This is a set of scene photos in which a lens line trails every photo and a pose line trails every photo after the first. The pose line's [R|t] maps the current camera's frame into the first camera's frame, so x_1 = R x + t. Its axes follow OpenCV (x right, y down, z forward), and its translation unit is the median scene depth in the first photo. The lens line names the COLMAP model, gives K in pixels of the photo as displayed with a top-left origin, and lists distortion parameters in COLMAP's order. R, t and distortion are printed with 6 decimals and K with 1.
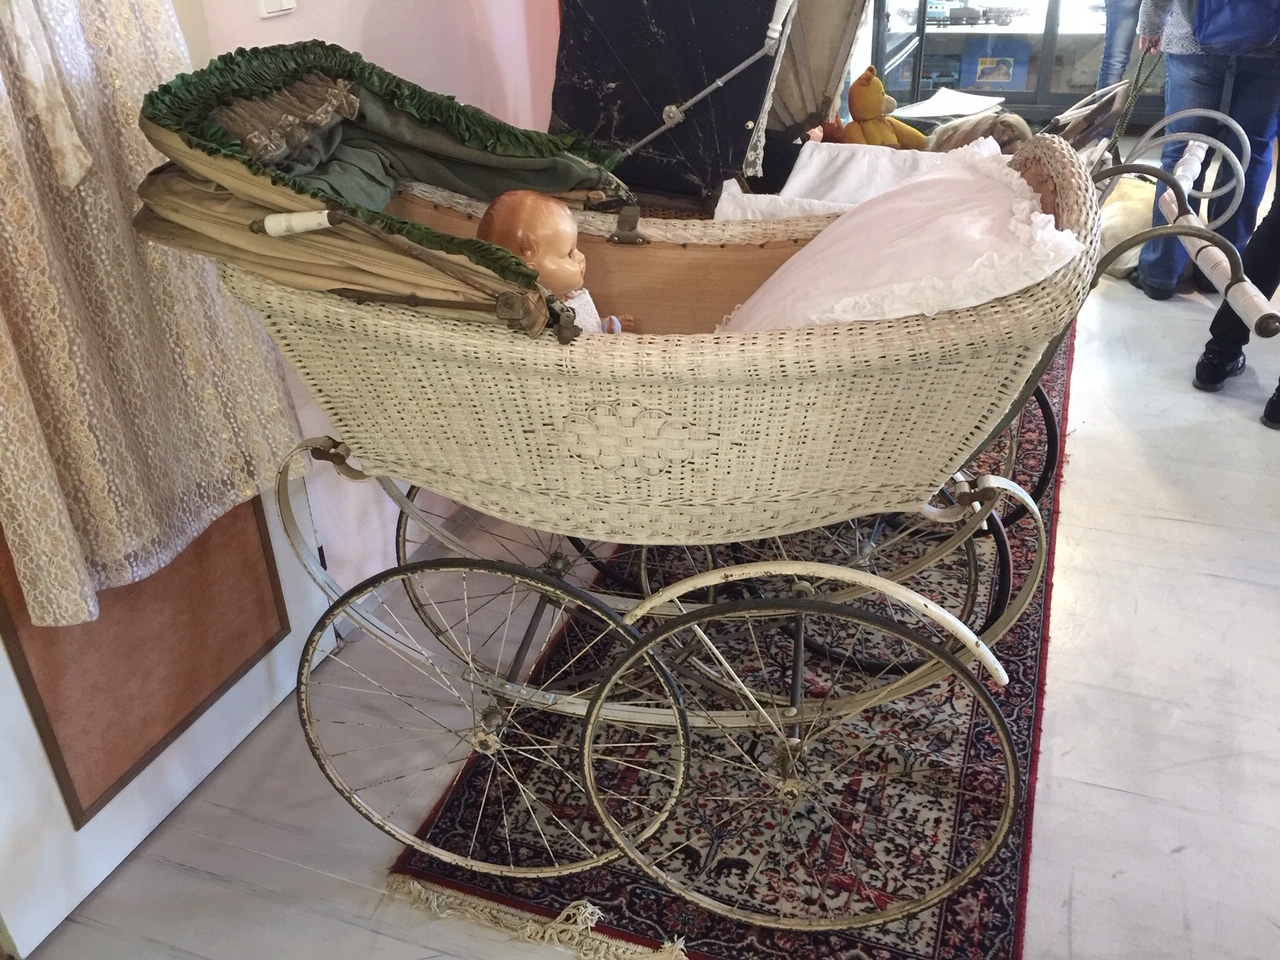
lens RADIAL K [[1091.3, 0, 637.5], [0, 1091.3, 476.9], [0, 0, 1]] dist [0.081573, -0.087181]
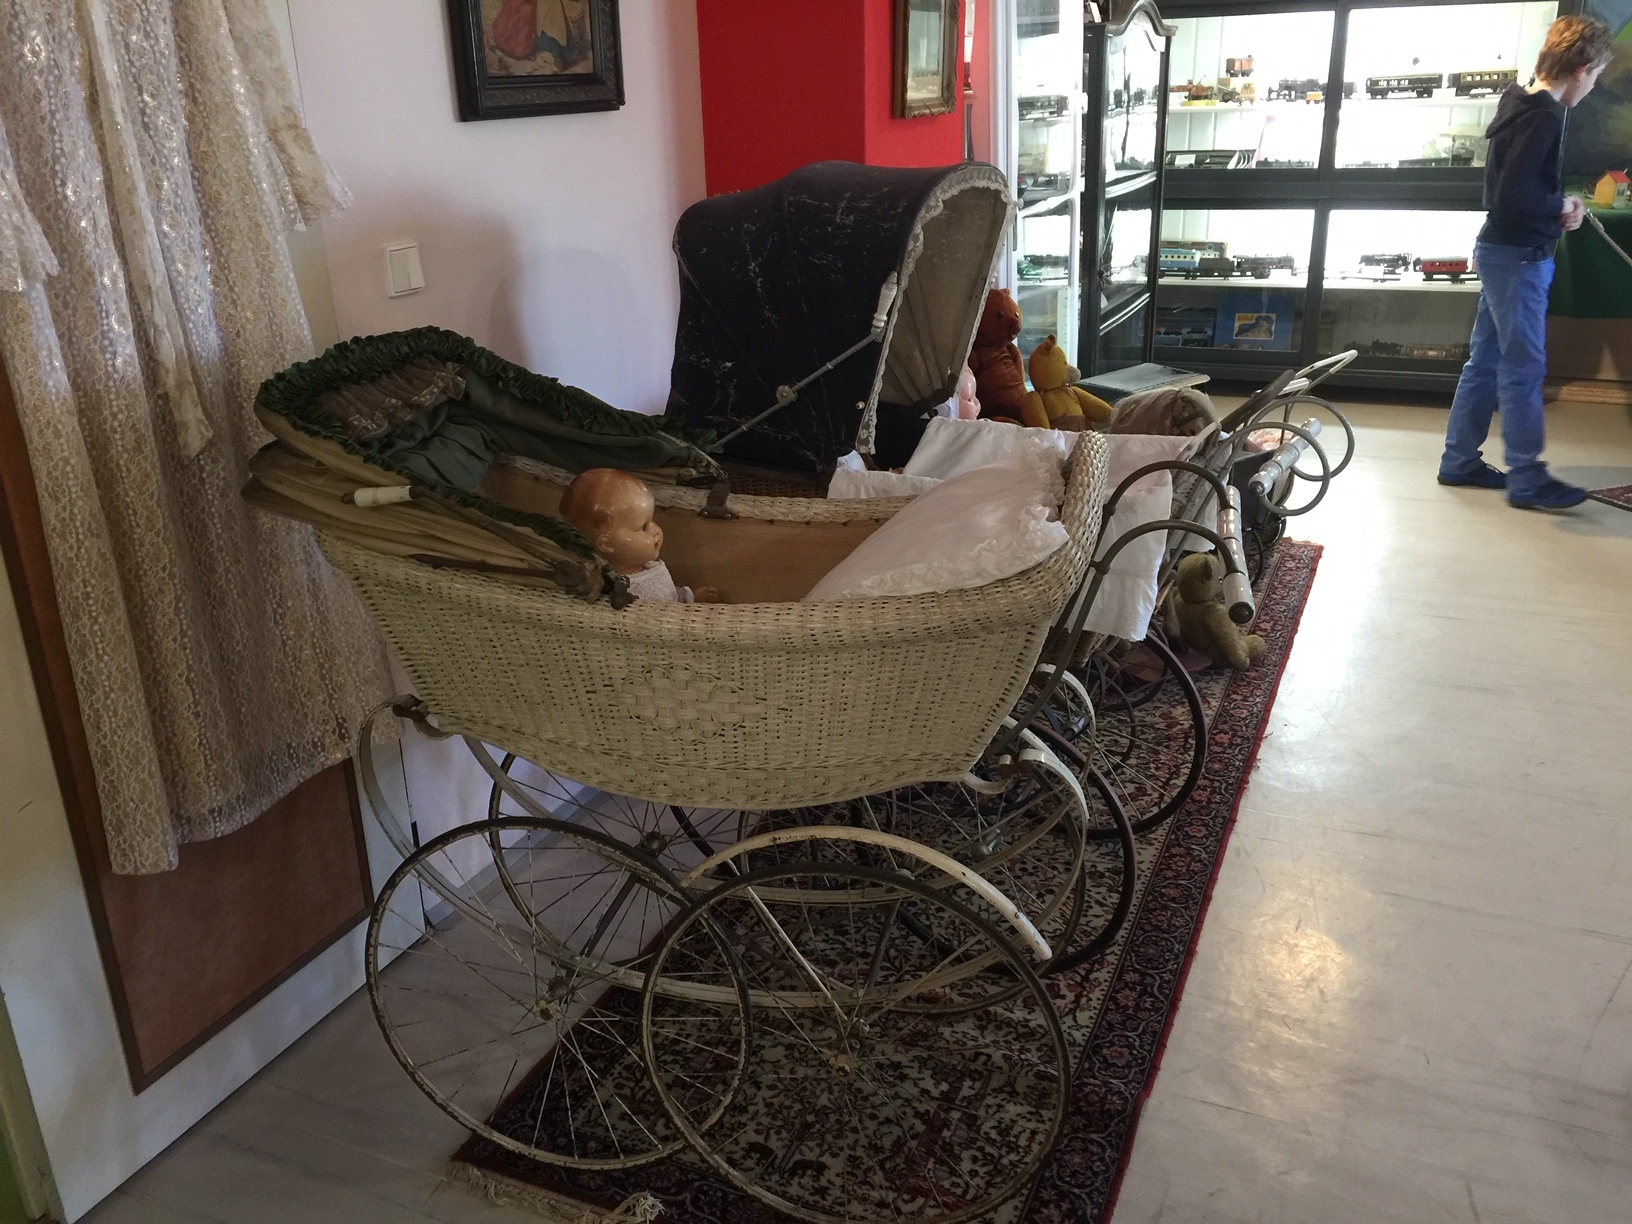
lens RADIAL K [[1391.5, 0, 816.8], [0, 1391.5, 618.7], [0, 0, 1]] dist [0.081573, -0.087181]
pose [[0.998355, 0.028176, -0.049927, 0.152520], [-0.034397, 0.991115, -0.128481, 0.044859], [0.045864, 0.129987, 0.990454, -0.277484]]
